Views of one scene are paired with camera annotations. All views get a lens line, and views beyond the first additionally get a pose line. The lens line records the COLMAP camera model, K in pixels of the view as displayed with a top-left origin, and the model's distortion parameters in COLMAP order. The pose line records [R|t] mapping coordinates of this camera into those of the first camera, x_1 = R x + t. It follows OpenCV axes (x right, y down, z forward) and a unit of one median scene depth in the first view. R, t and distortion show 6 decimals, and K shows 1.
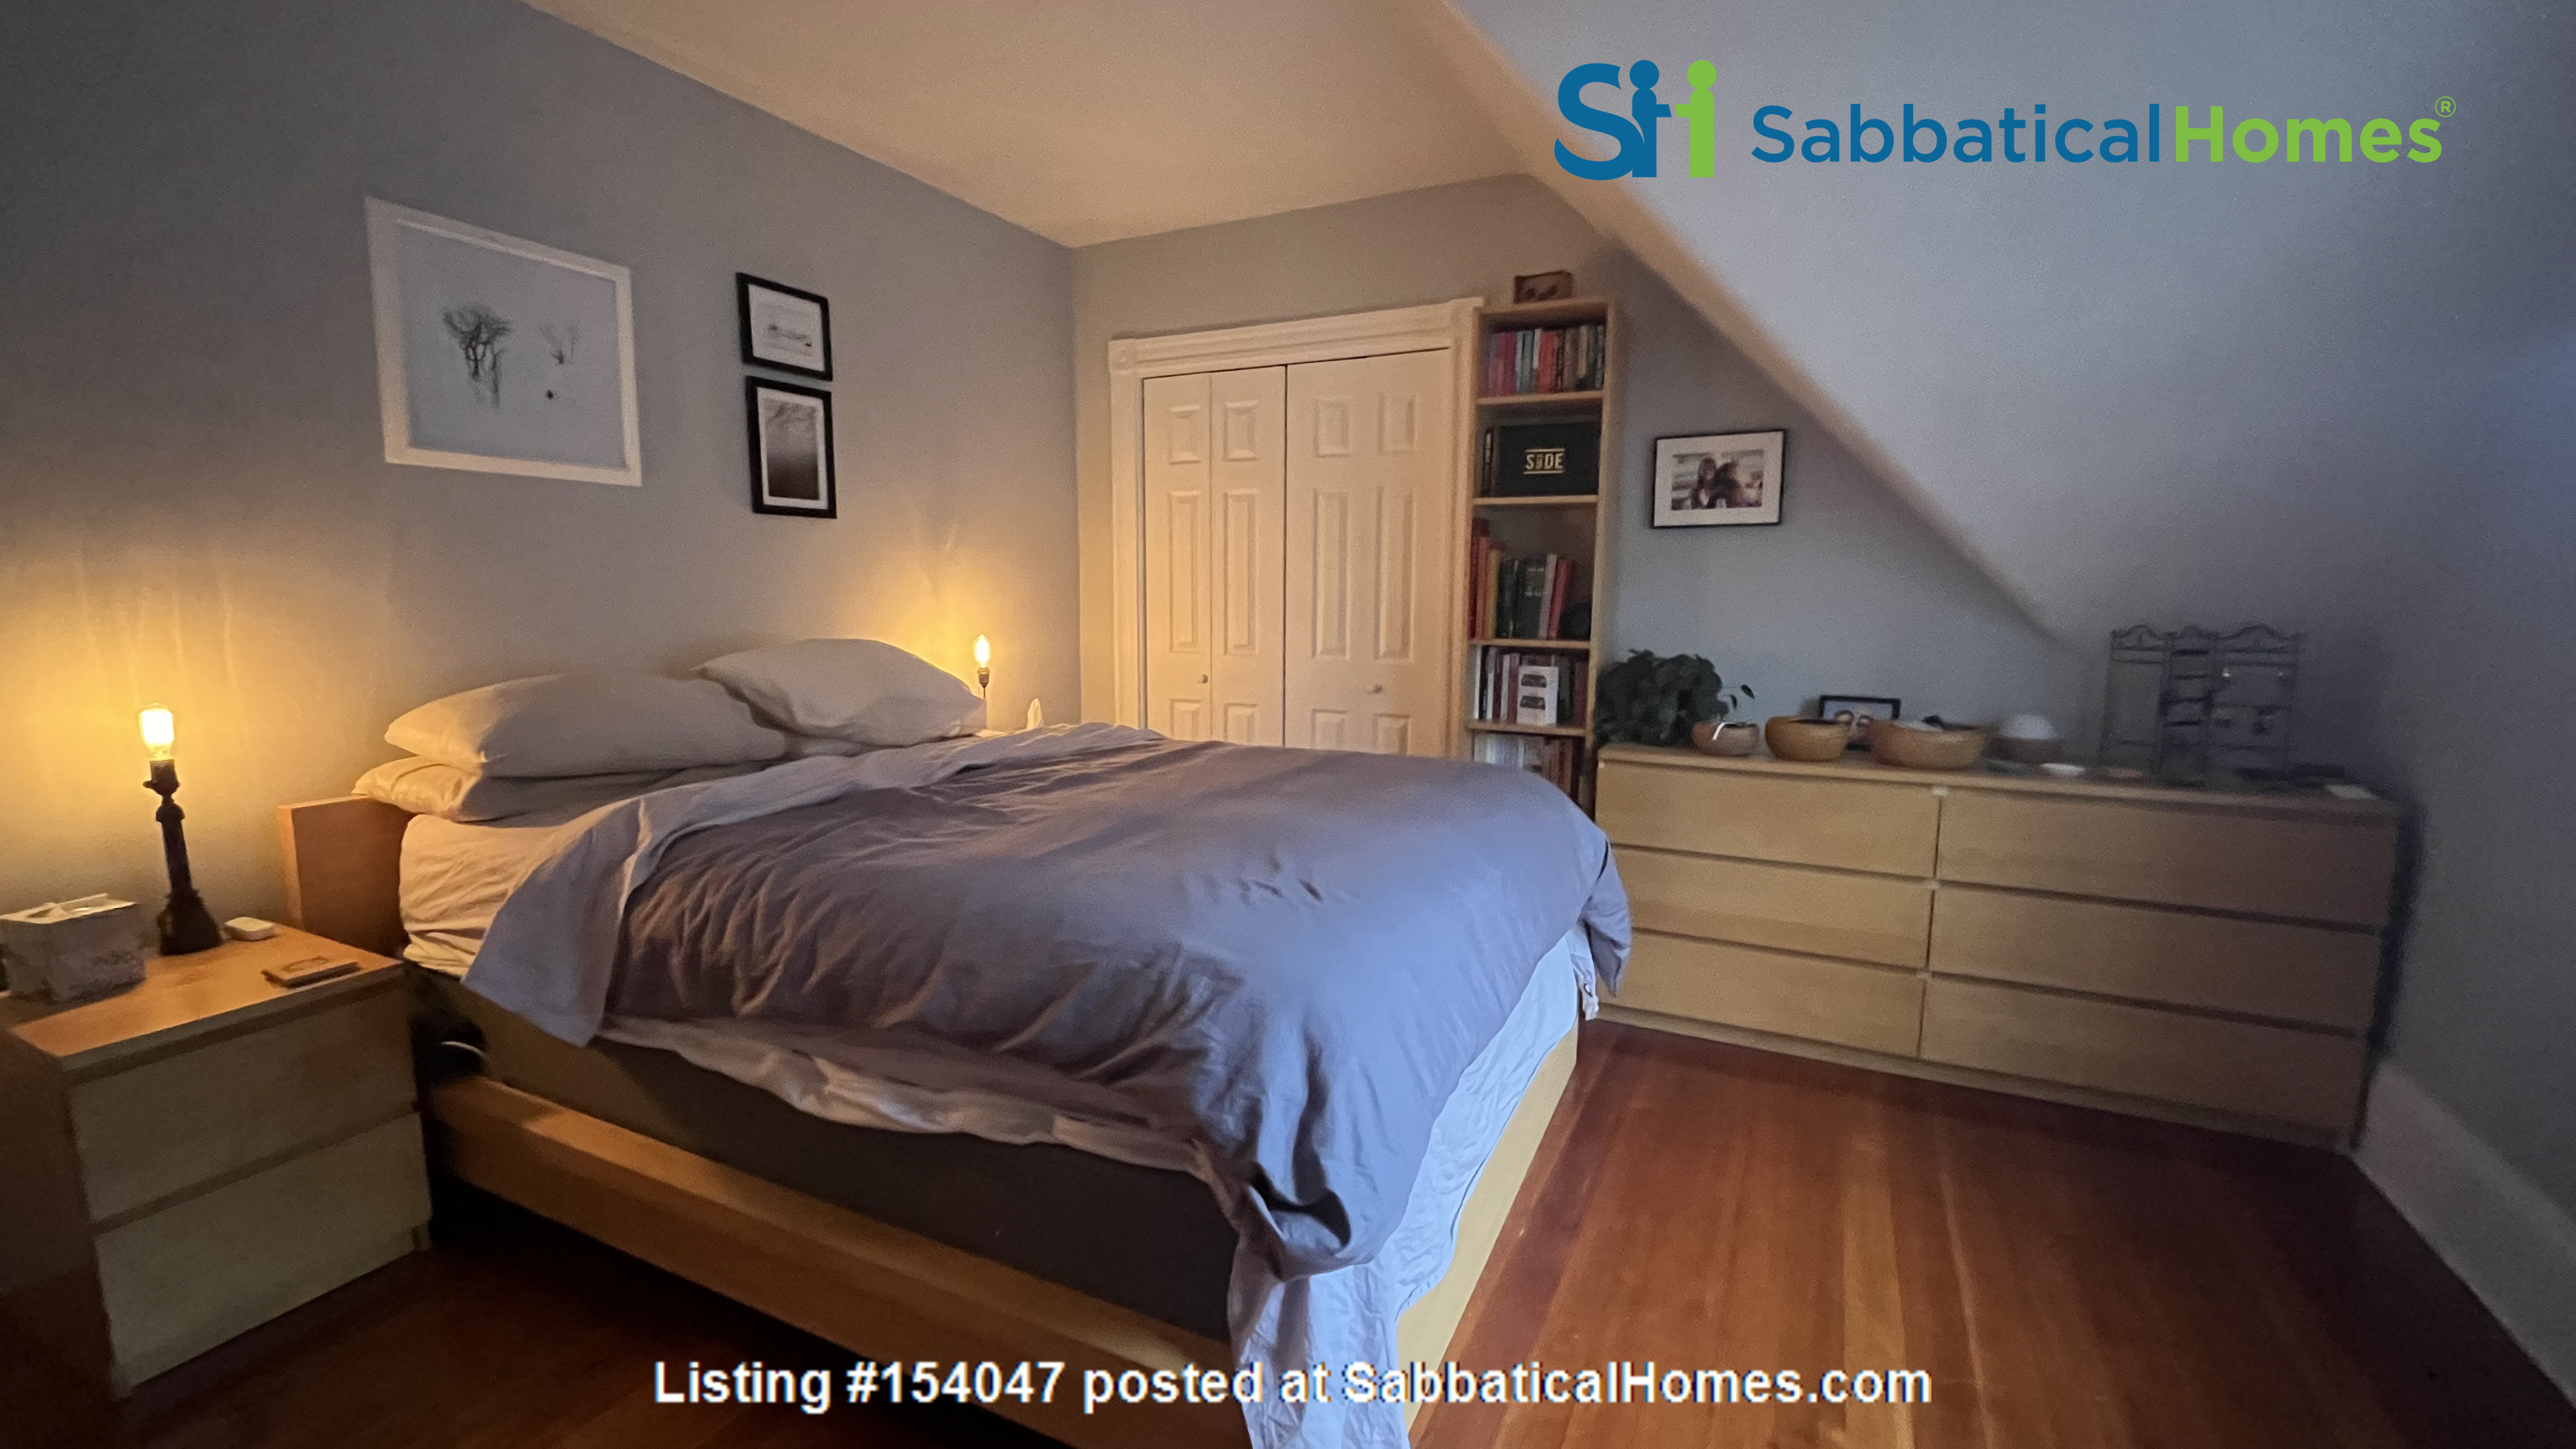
lens RADIAL K [[1044.3, 0, 1297.7], [0, 1044.3, 723.5], [0, 0, 1]] dist [0.000372, 0.000025]
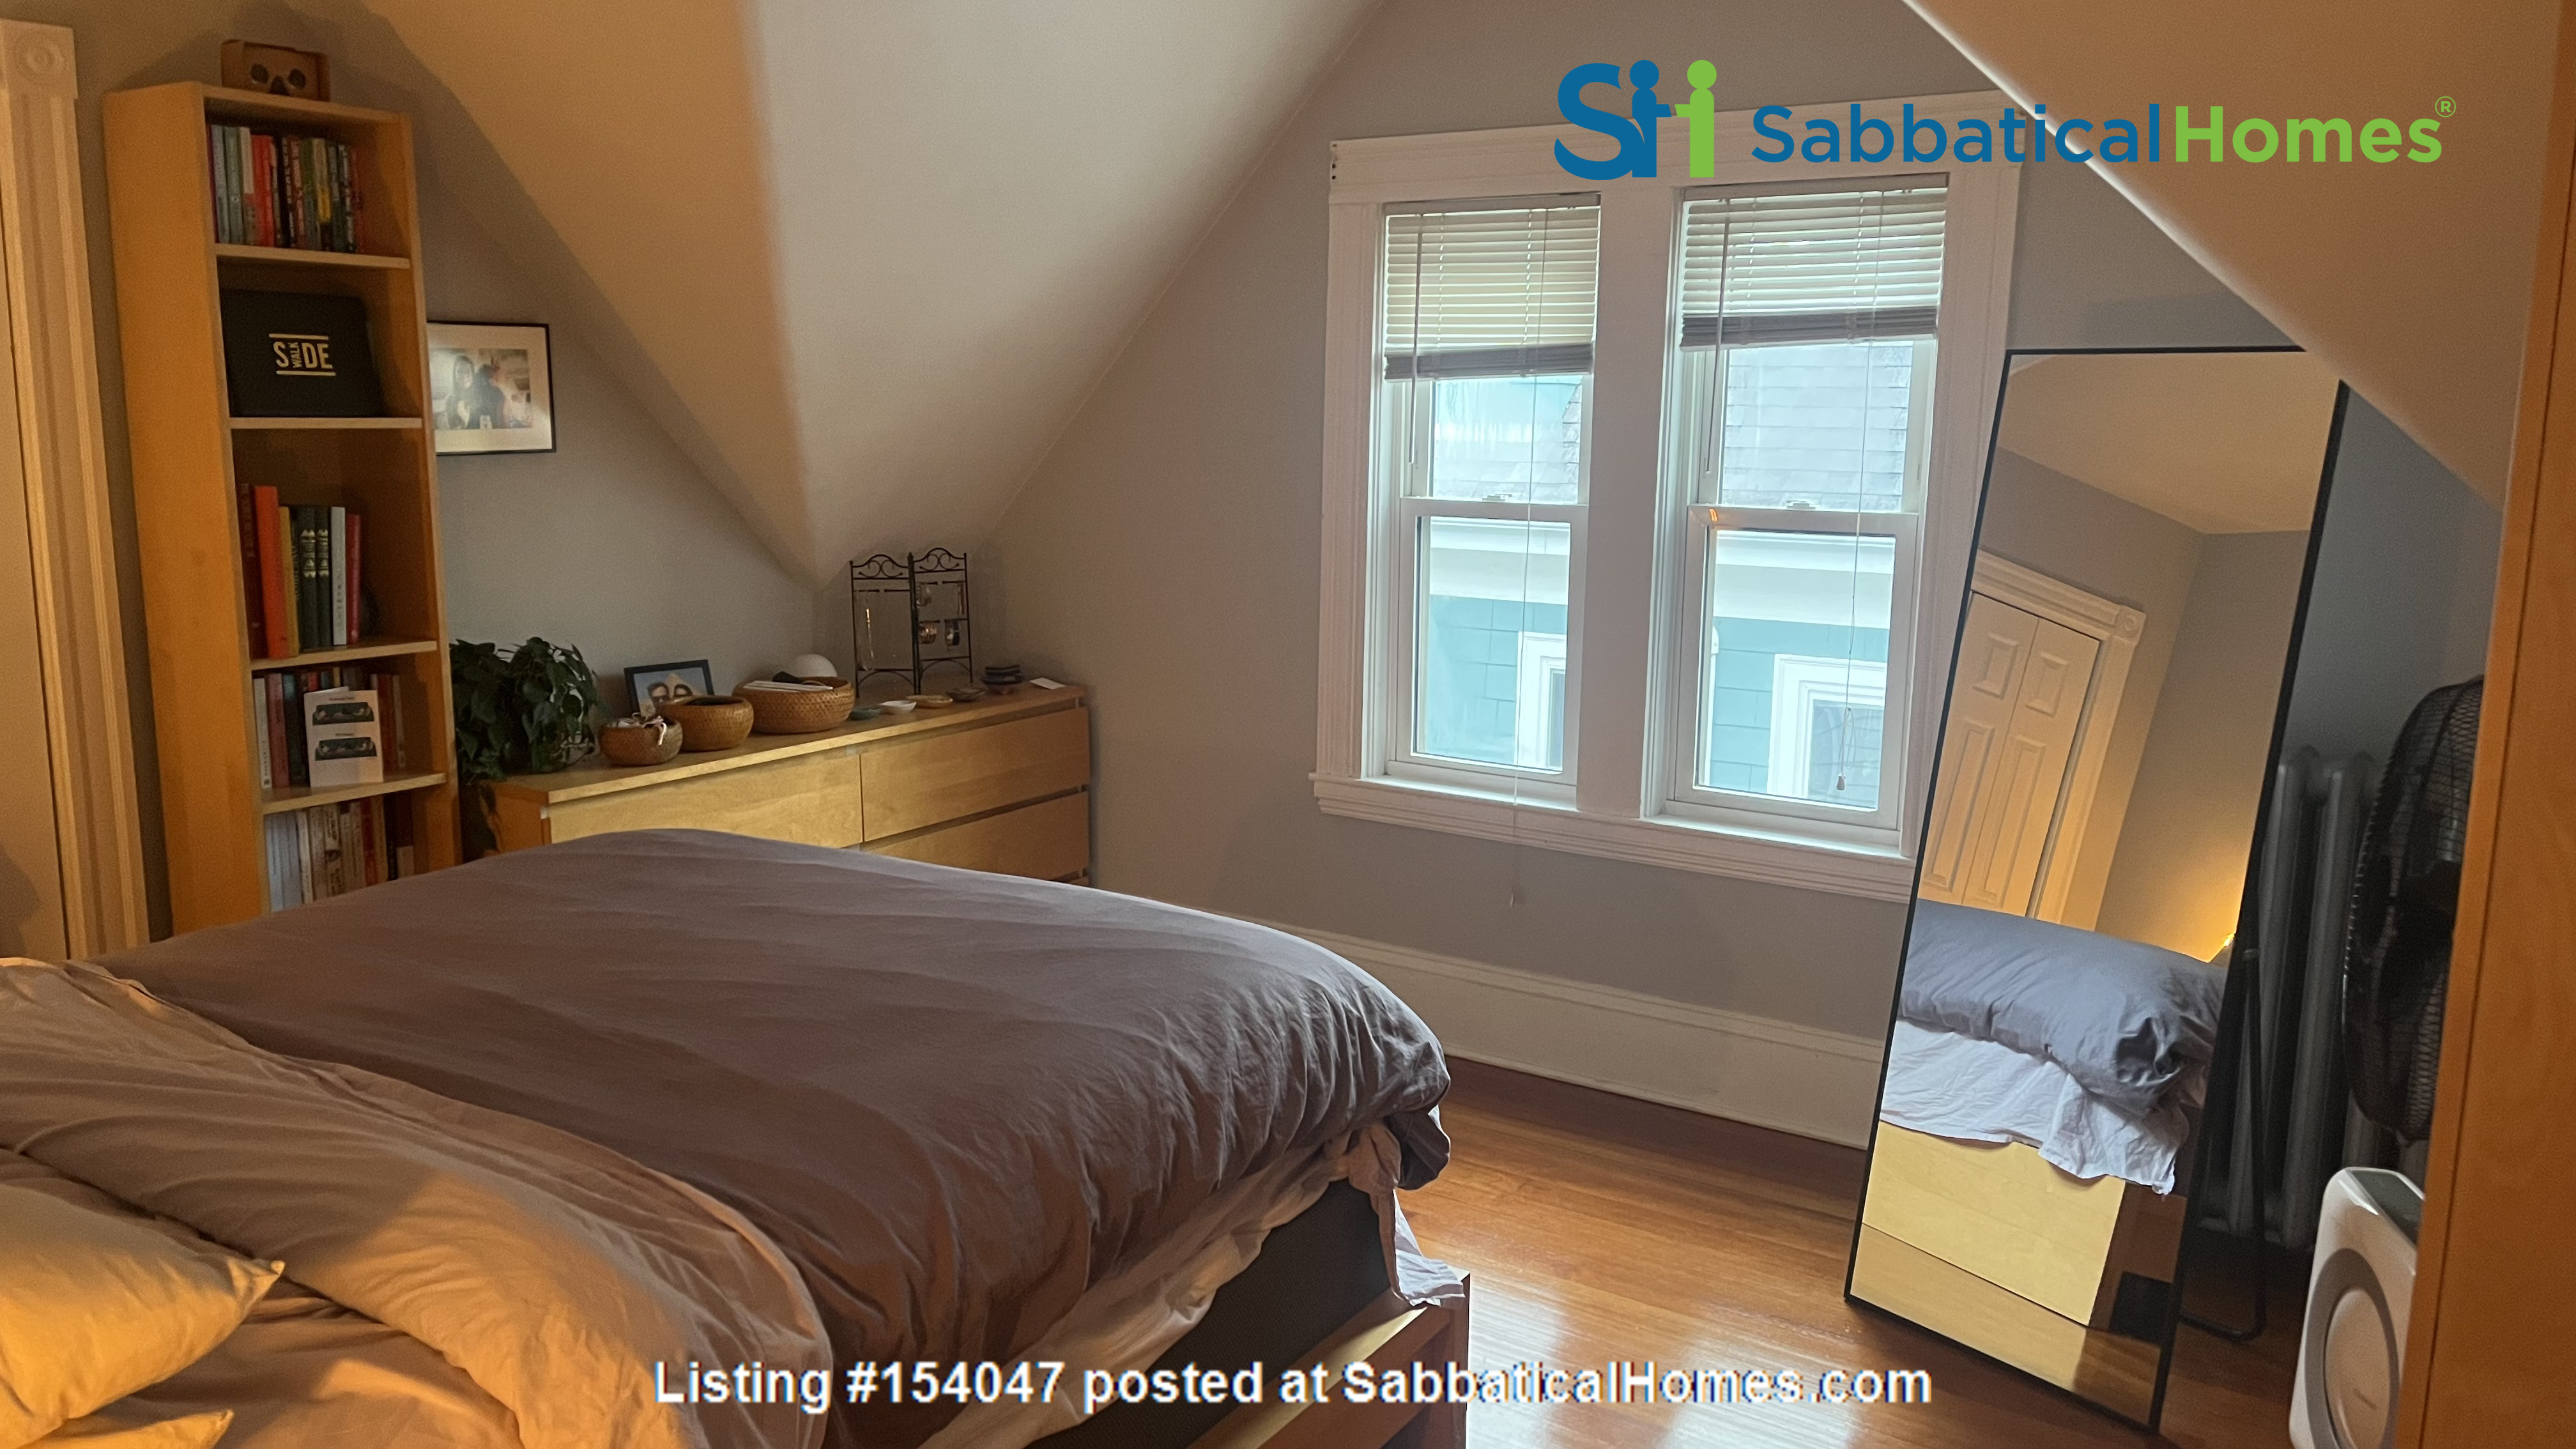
lens RADIAL K [[1918.9, 0, 1289.3], [0, 1918.9, 726.2], [0, 0, 1]] dist [0.005621, 0.002469]
pose [[0.125927, -0.174931, 0.976494, -0.829598], [0.117825, 0.980000, 0.160365, -0.153156], [-0.985018, 0.094861, 0.144020, 0.297178]]
